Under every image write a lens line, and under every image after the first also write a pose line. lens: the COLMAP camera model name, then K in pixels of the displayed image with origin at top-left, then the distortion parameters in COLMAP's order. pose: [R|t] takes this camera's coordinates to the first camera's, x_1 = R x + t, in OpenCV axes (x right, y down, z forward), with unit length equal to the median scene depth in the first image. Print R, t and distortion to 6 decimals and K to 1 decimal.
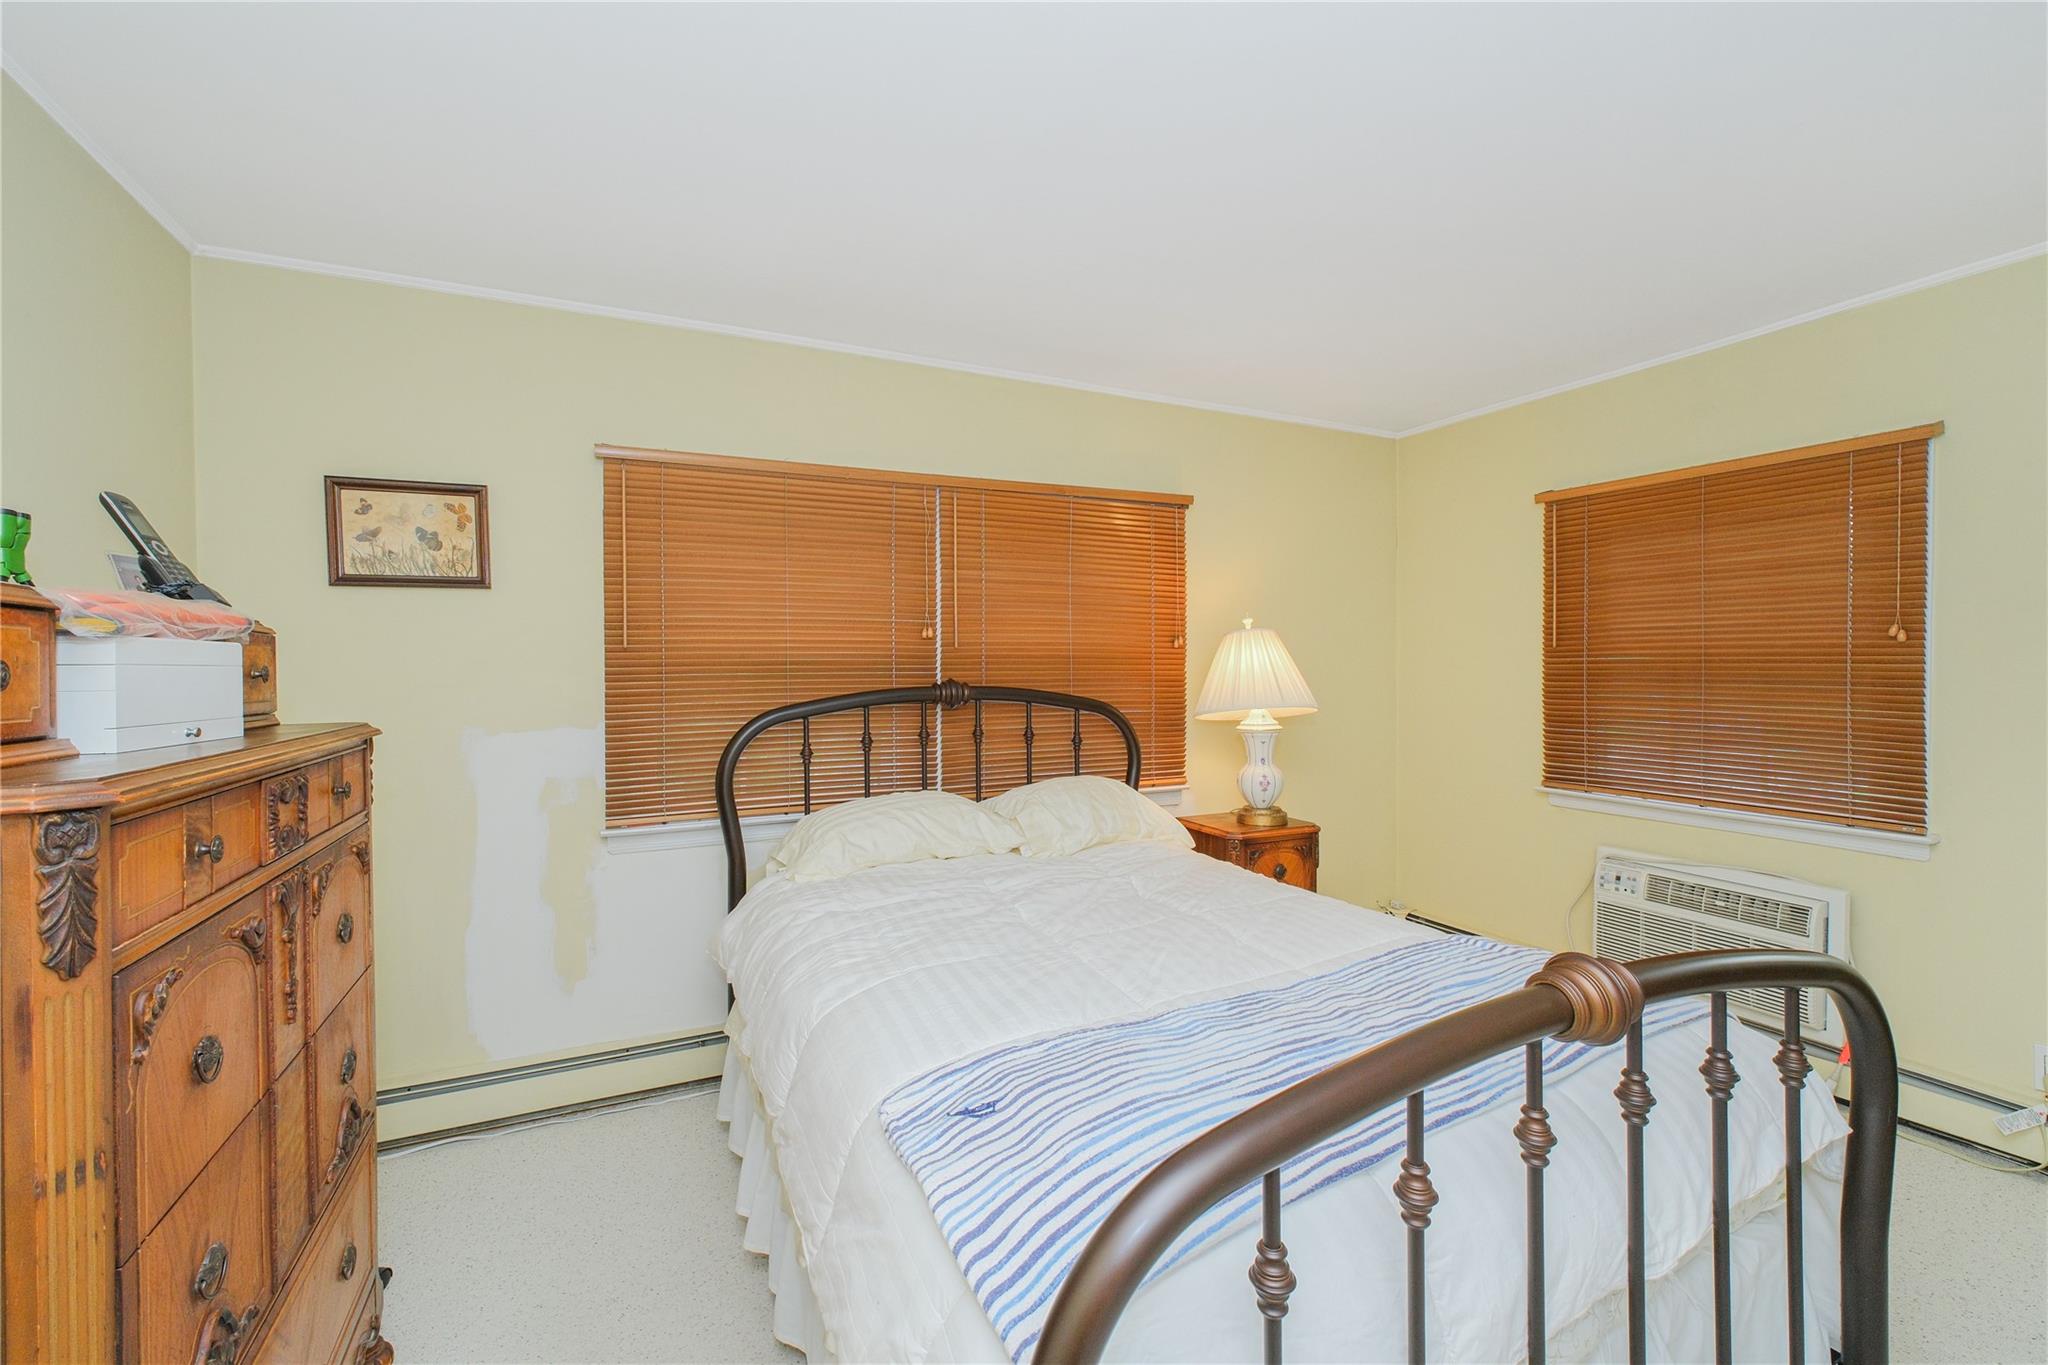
lens RADIAL K [[867.7, 0, 1012.5], [0, 867.7, 682.0], [0, 0, 1]] dist [-0.013104, 0.002240]
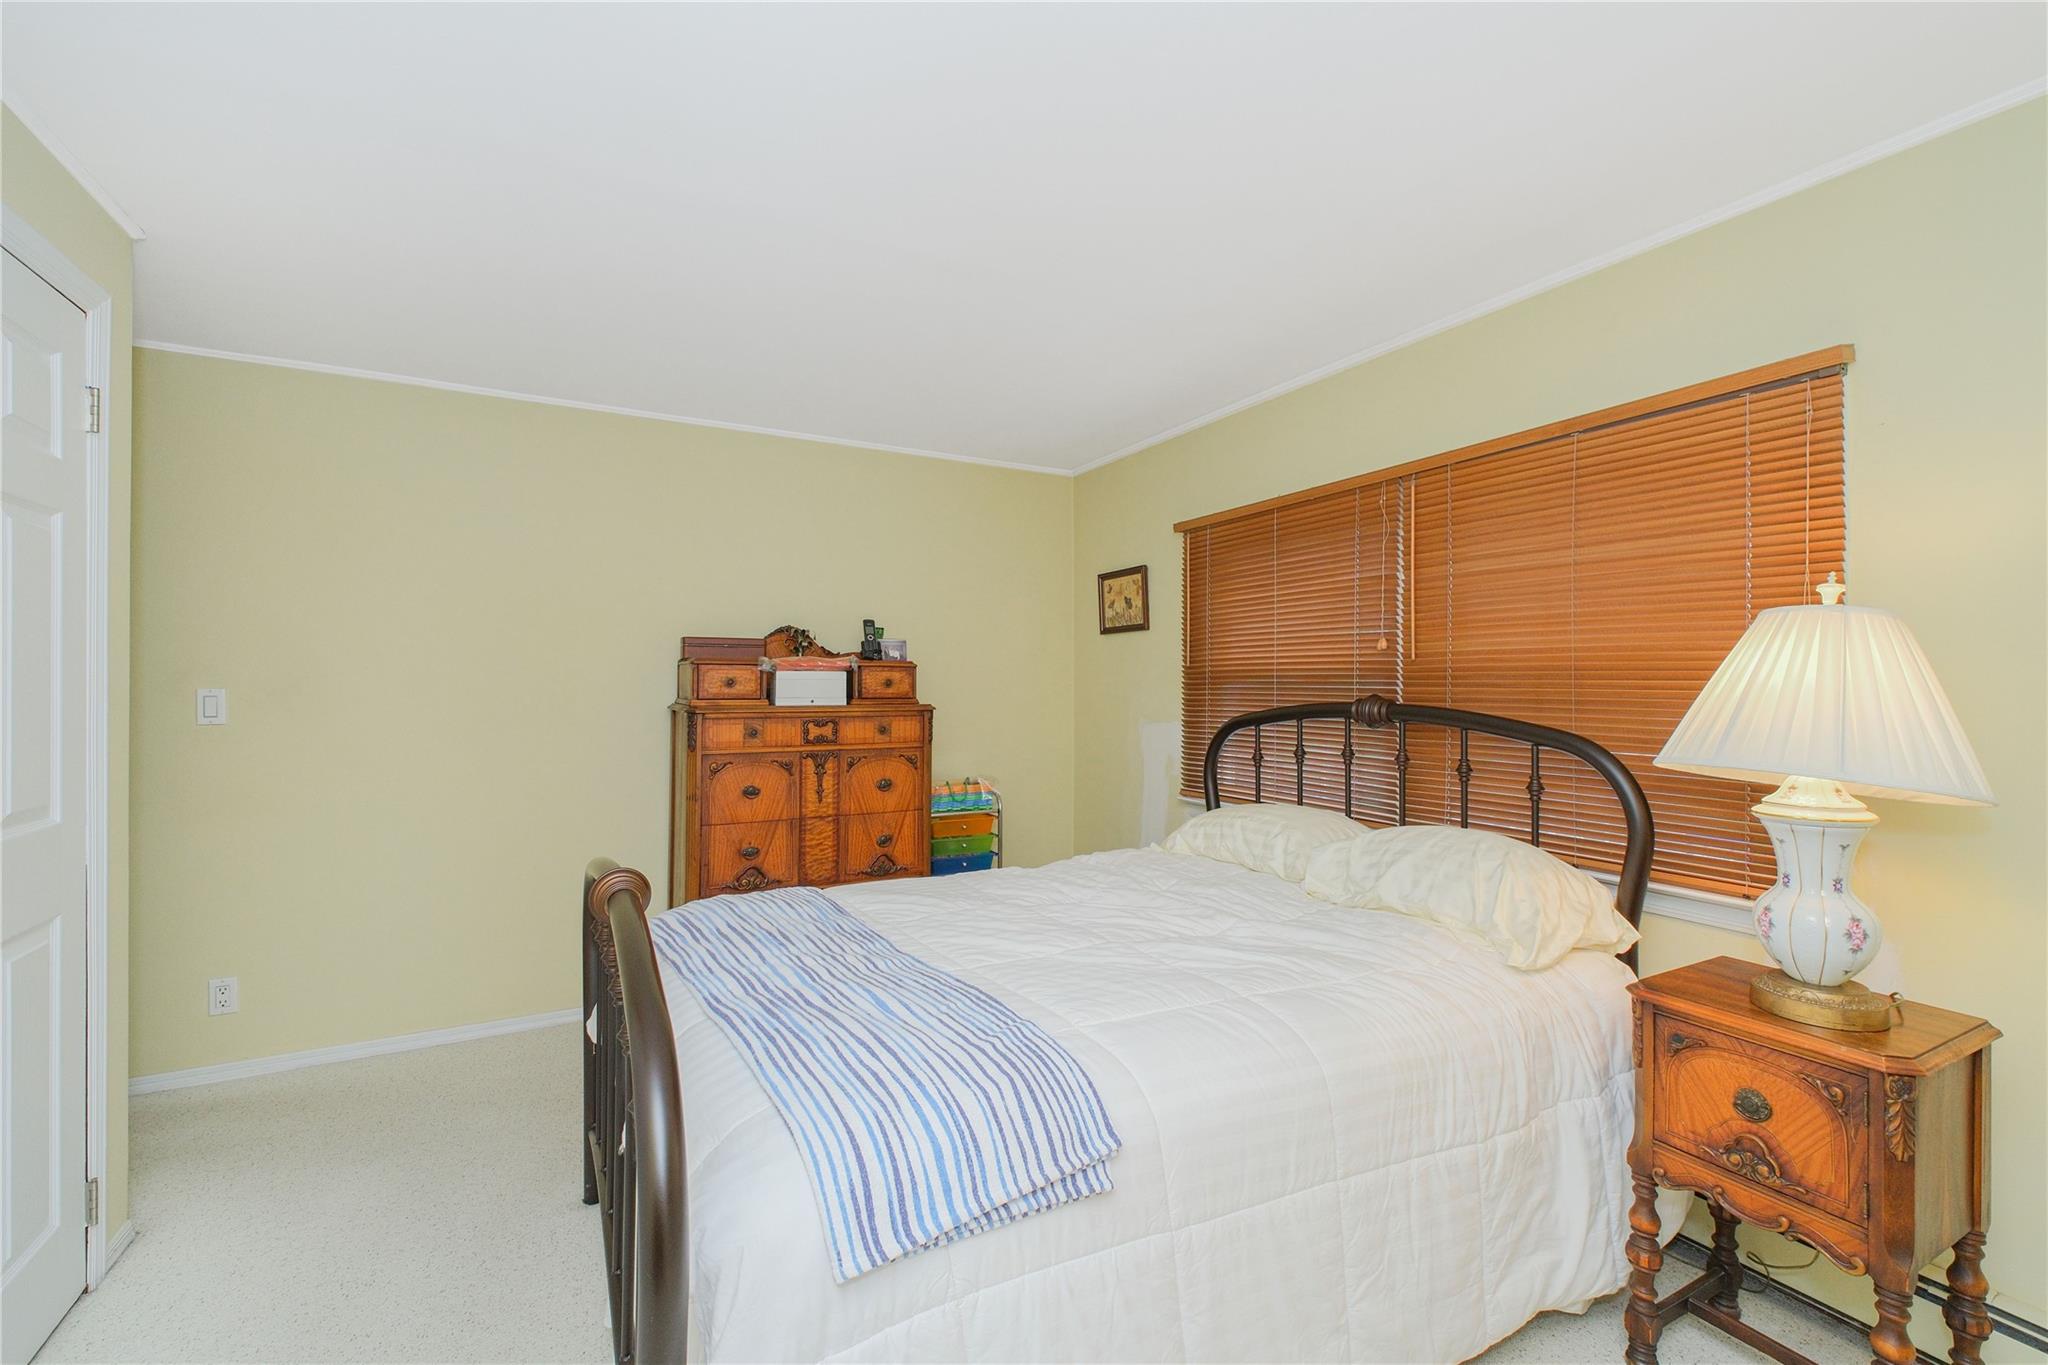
lens RADIAL K [[867.7, 0, 1014.4], [0, 867.7, 667.5], [0, 0, 1]] dist [-0.013104, 0.002240]
pose [[0.042099, -0.009398, -0.999069, 0.944816], [-0.017112, 0.999802, -0.010126, -0.018626], [0.998967, 0.017522, 0.041930, 0.681140]]
